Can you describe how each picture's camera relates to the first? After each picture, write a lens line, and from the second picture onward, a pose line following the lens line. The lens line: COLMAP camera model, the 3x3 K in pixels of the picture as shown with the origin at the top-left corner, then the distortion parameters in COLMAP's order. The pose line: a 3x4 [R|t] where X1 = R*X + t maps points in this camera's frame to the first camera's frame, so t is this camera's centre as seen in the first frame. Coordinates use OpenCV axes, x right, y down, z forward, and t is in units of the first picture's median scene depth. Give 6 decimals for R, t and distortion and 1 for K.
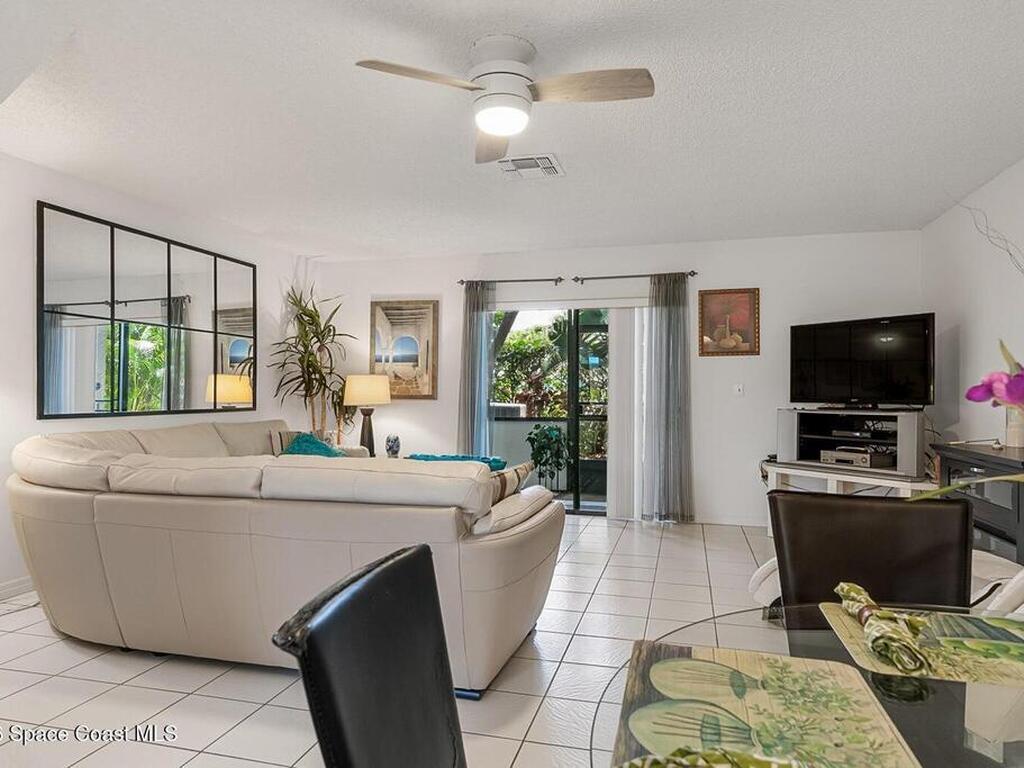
lens RADIAL K [[652.4, 0, 513.5], [0, 652.4, 388.5], [0, 0, 1]] dist [0.014221, -0.006662]
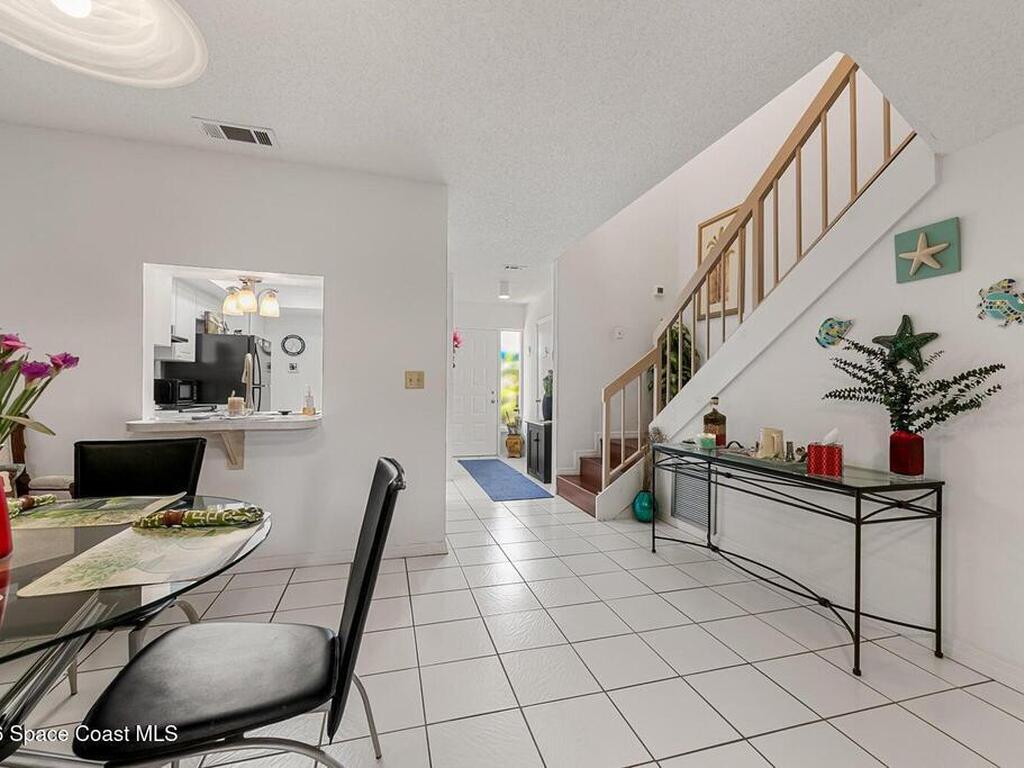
lens RADIAL K [[452.1, 0, 511.7], [0, 452.1, 387.2], [0, 0, 1]] dist [0.000562, -0.001152]
pose [[-0.862594, -0.009901, -0.505801, 0.025329], [-0.005953, 0.999938, -0.009420, 0.007391], [0.505862, -0.005115, -0.862599, 0.362150]]
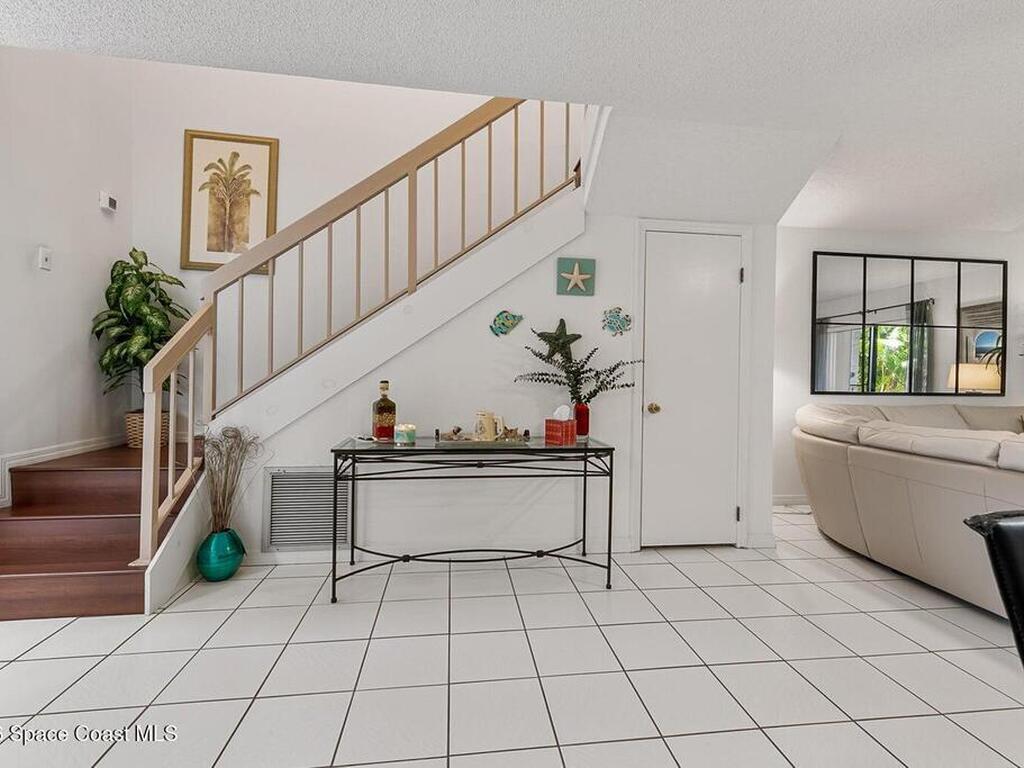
lens RADIAL K [[475.1, 0, 513.3], [0, 475.1, 378.3], [0, 0, 1]] dist [0.010432, -0.002163]
pose [[0.377335, 0.009174, -0.926032, 0.030547], [-0.008994, 0.999940, 0.006241, 0.006155], [0.926033, 0.005973, 0.377394, -0.045341]]
